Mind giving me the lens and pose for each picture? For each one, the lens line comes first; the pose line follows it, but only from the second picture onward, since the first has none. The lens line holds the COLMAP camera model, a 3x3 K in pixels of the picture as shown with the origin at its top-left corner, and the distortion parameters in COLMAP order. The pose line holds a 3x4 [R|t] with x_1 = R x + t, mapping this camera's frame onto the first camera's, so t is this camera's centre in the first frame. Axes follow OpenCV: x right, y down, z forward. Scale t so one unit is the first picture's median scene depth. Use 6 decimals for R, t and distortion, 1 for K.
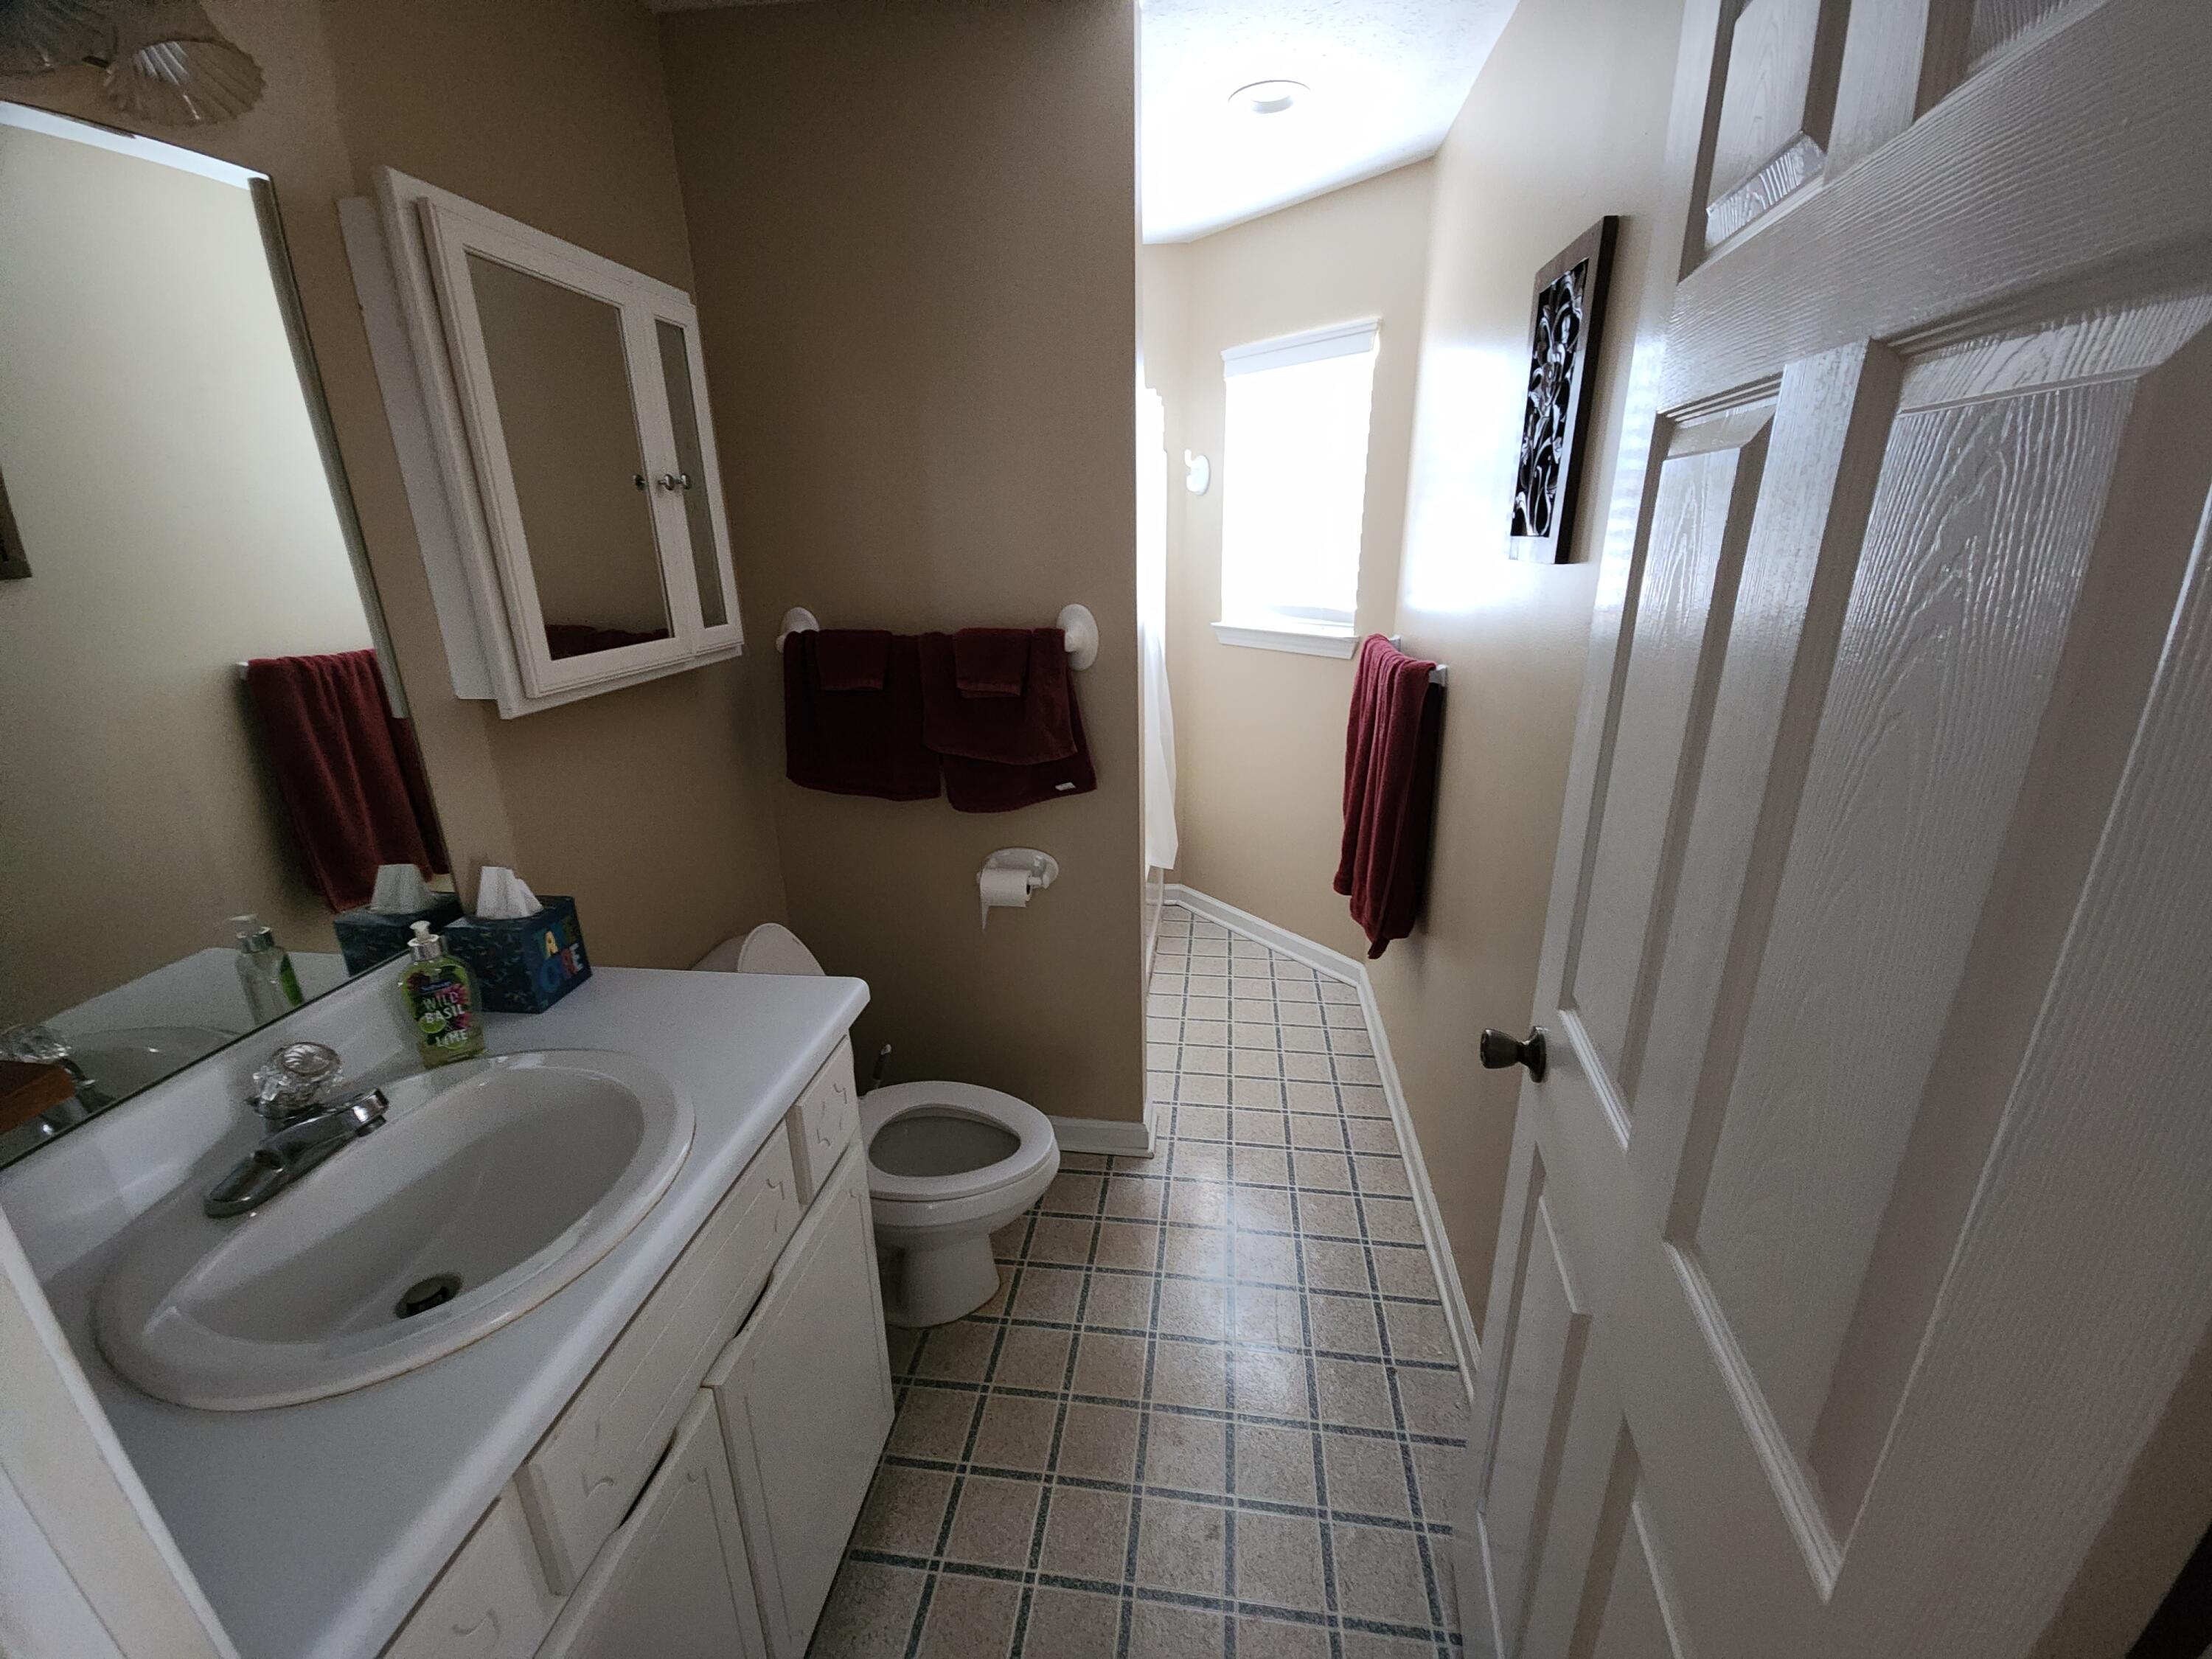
lens RADIAL K [[895.6, 0, 1113.1], [0, 895.6, 820.3], [0, 0, 1]] dist [0.024107, -0.013730]
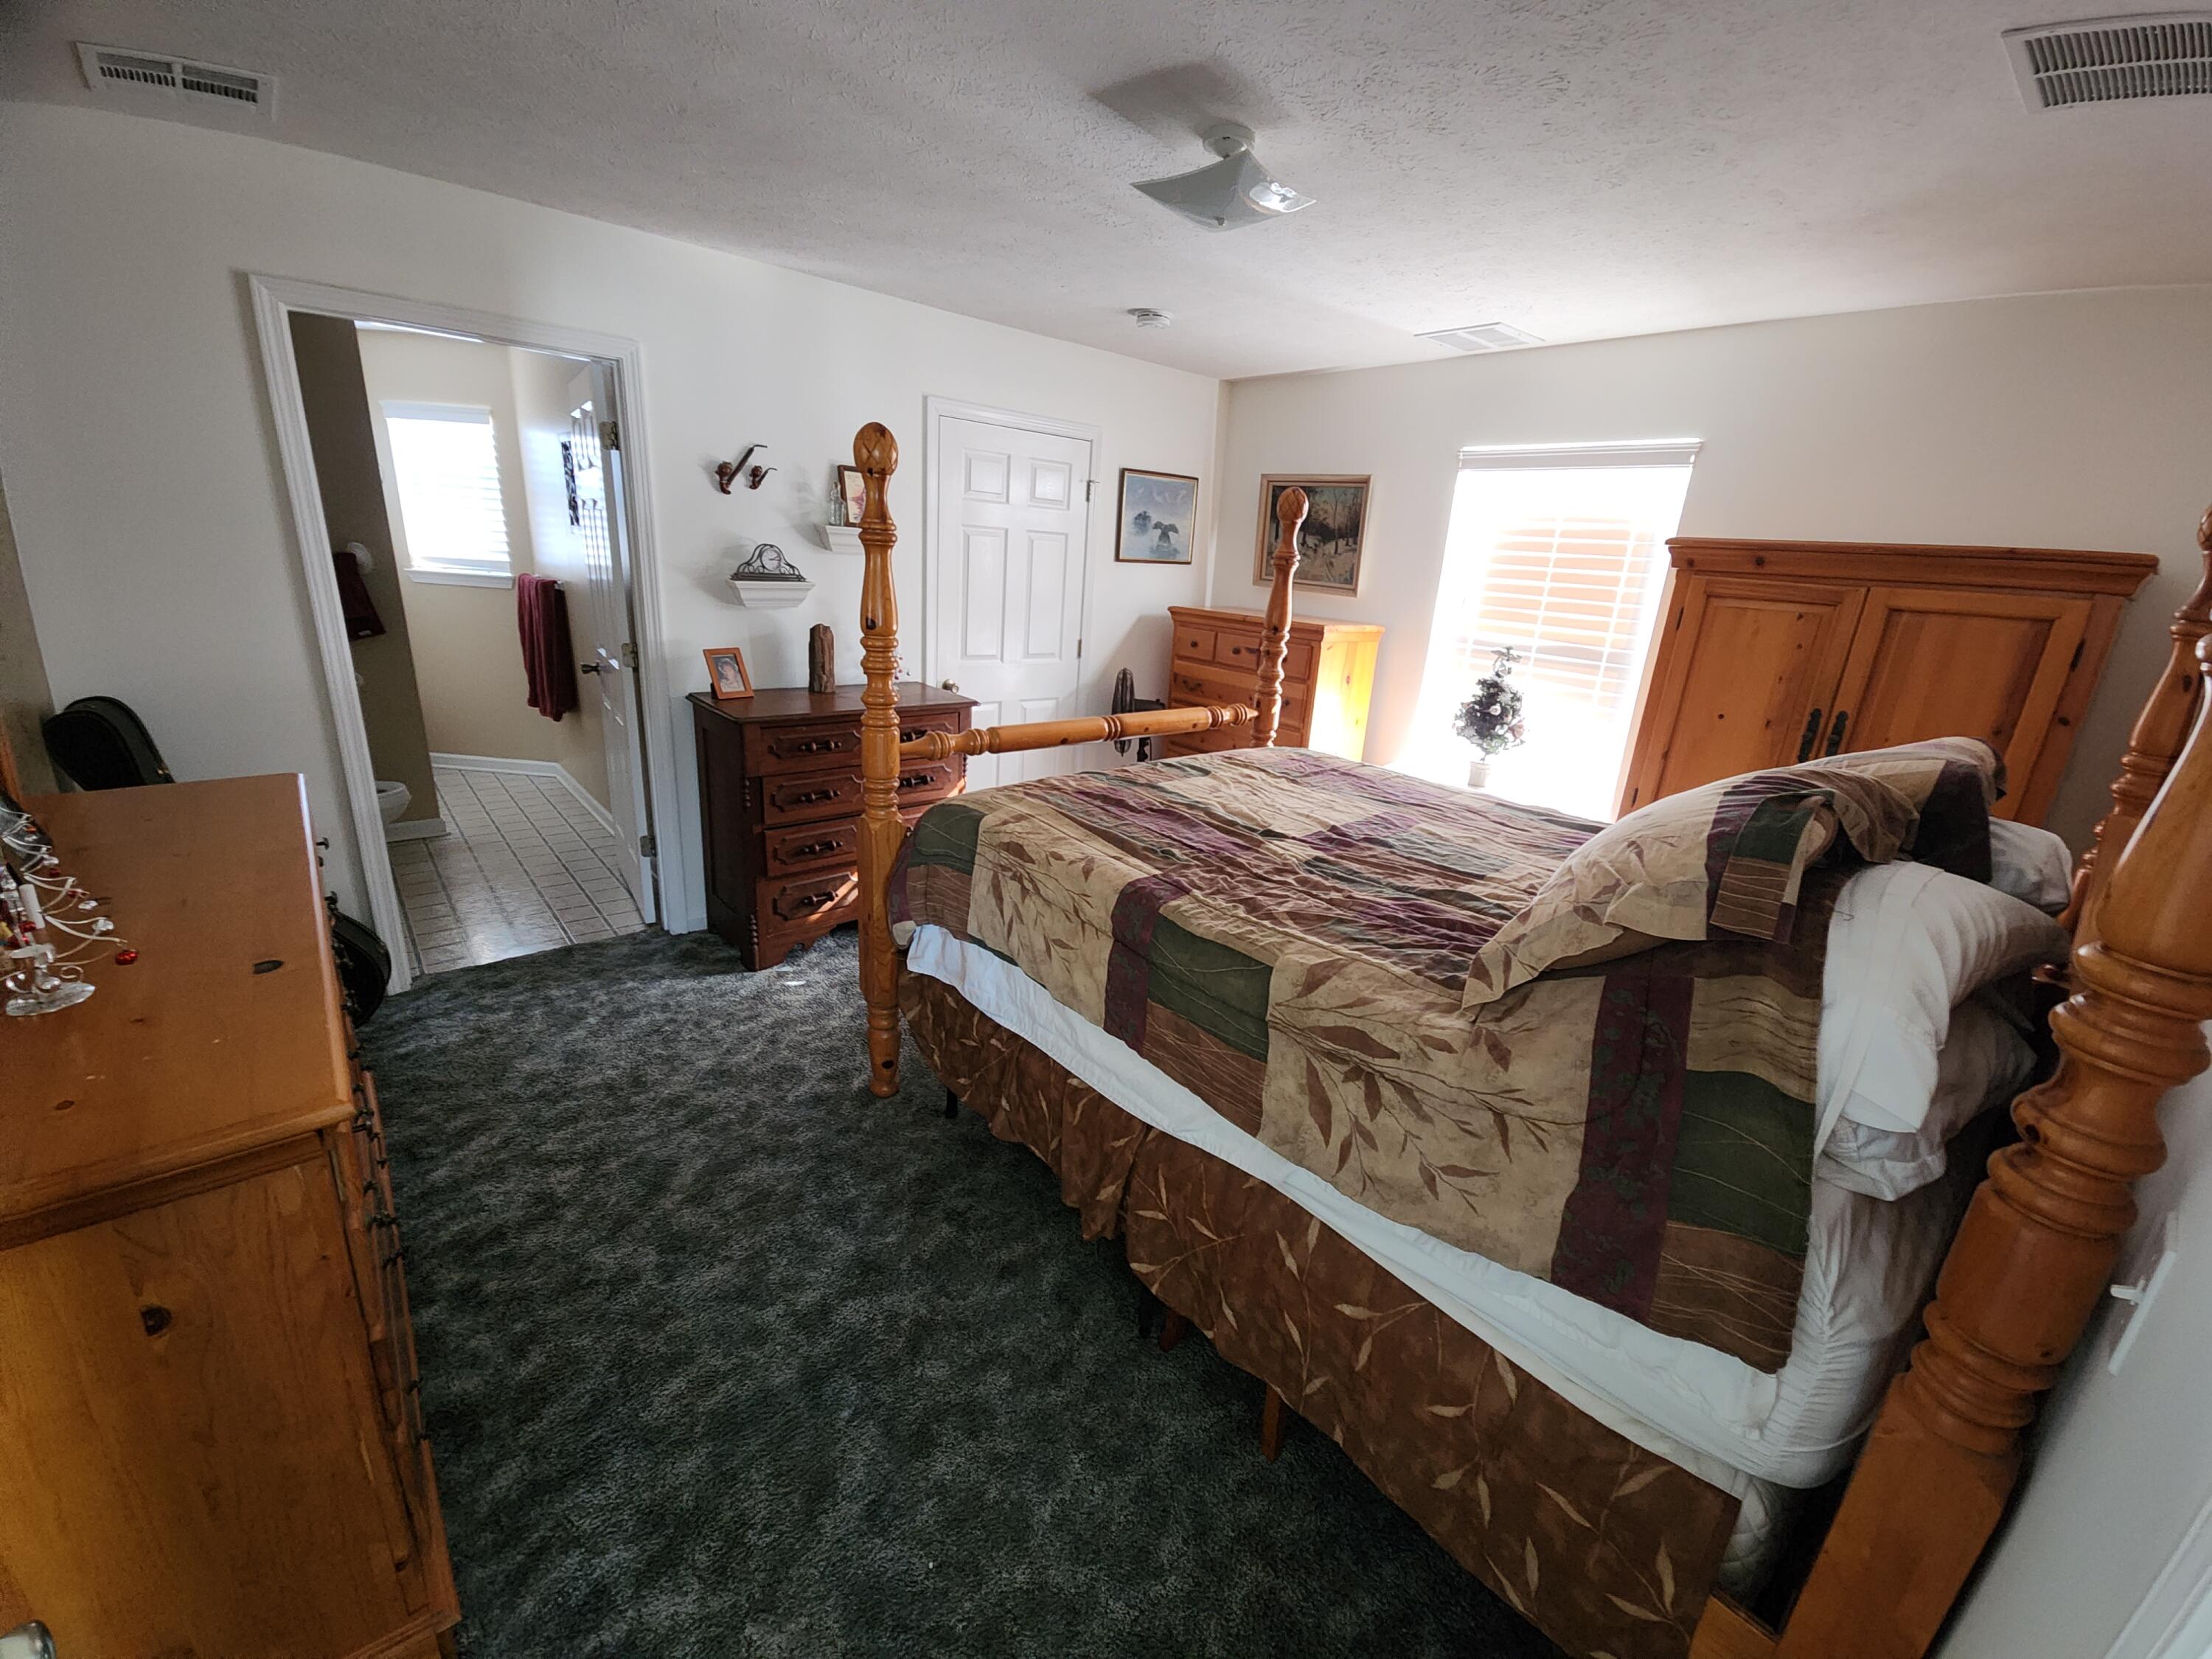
lens RADIAL K [[895.6, 0, 1113.1], [0, 895.6, 820.3], [0, 0, 1]] dist [0.024107, -0.013730]
pose [[0.662726, -0.165136, 0.730428, -0.382424], [0.163789, 0.983731, 0.073796, 0.388952], [-0.730731, 0.070730, 0.678992, -1.228589]]
